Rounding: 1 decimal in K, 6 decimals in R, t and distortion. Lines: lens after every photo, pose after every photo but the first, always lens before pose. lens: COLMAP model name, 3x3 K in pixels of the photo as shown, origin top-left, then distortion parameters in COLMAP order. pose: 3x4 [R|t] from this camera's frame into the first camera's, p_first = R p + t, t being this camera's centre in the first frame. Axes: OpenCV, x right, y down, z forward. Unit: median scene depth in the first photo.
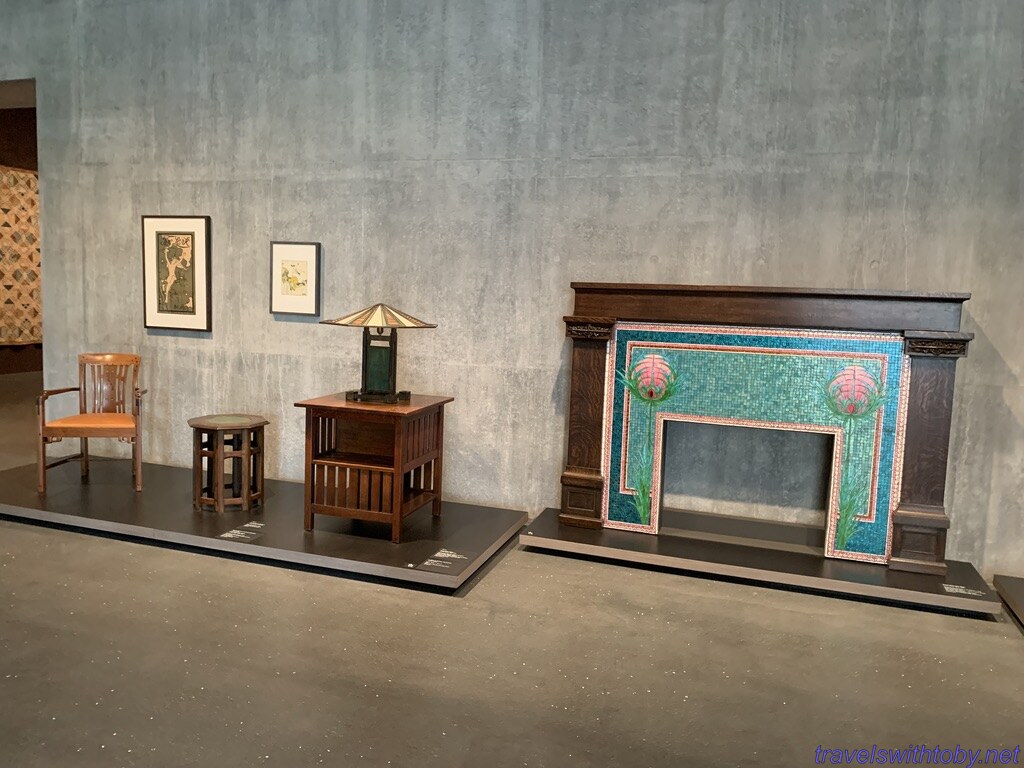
lens RADIAL K [[765.6, 0, 513.8], [0, 765.6, 381.4], [0, 0, 1]] dist [0.013704, -0.024121]
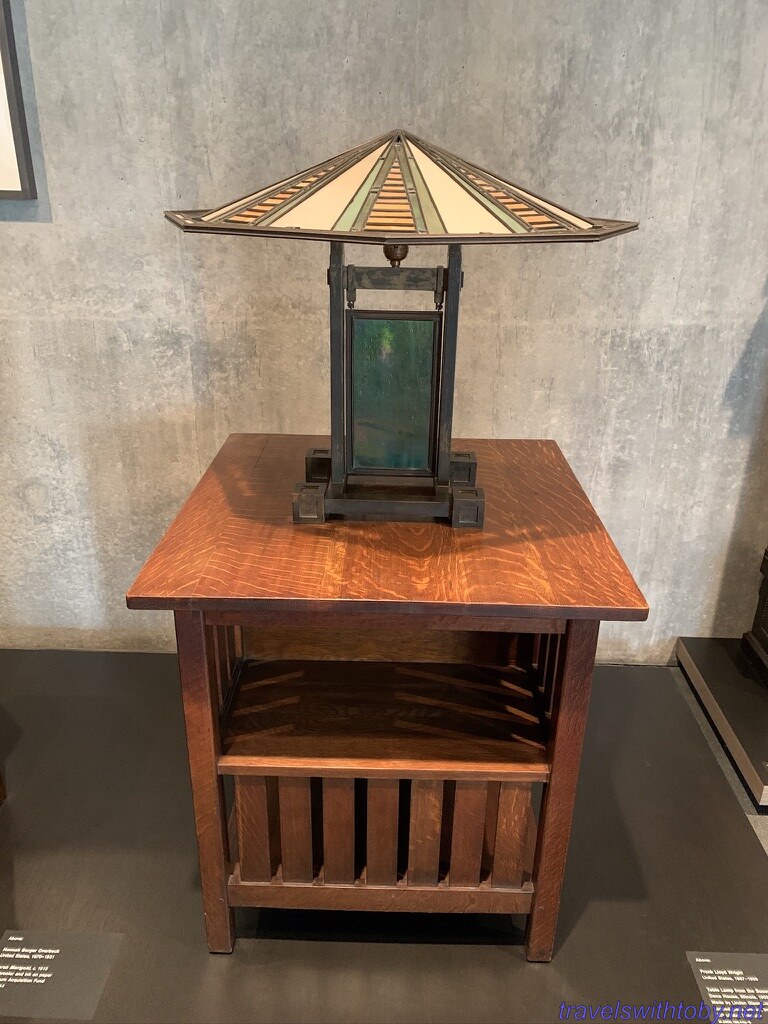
lens RADIAL K [[765.6, 0, 381.9], [0, 765.6, 510.2], [0, 0, 1]] dist [0.013704, -0.024121]
pose [[0.959604, -0.135838, 0.246390, -0.226841], [0.053911, 0.948277, 0.312832, -0.056845], [-0.276140, -0.286911, 0.917294, 0.659794]]
